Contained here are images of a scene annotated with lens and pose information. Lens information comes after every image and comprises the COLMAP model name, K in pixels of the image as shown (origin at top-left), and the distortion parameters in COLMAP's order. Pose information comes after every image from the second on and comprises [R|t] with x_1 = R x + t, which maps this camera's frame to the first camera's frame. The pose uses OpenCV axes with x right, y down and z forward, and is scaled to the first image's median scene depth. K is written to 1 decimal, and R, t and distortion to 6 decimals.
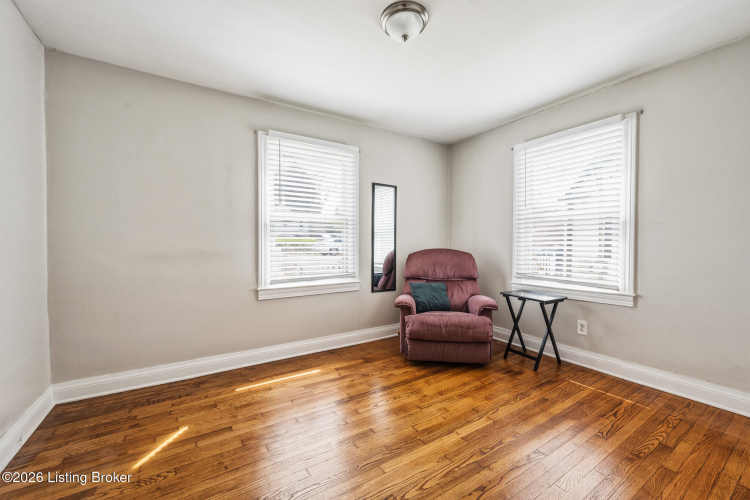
lens RADIAL K [[303.9, 0, 375.5], [0, 303.9, 252.7], [0, 0, 1]] dist [-0.000492, -0.000154]
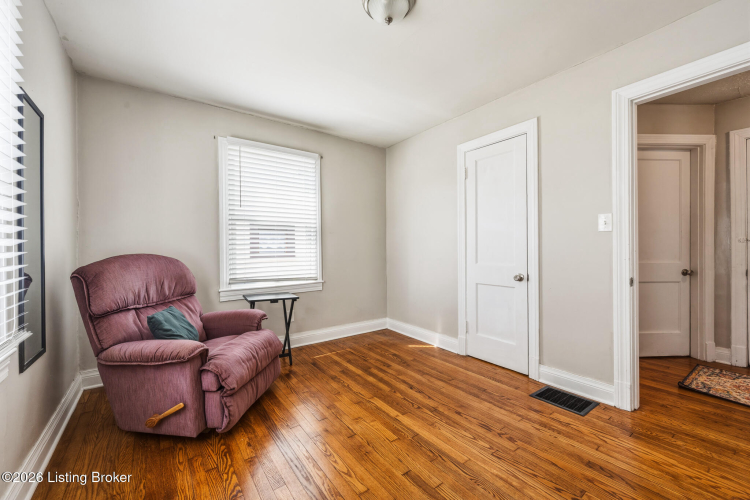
lens RADIAL K [[304.9, 0, 374.2], [0, 304.9, 247.4], [0, 0, 1]] dist [0.000846, 0.000774]
pose [[-0.067185, 0.002287, 0.997738, -0.682347], [0.035748, 0.999361, 0.000117, -0.015705], [-0.997100, 0.035675, -0.067224, 0.933066]]
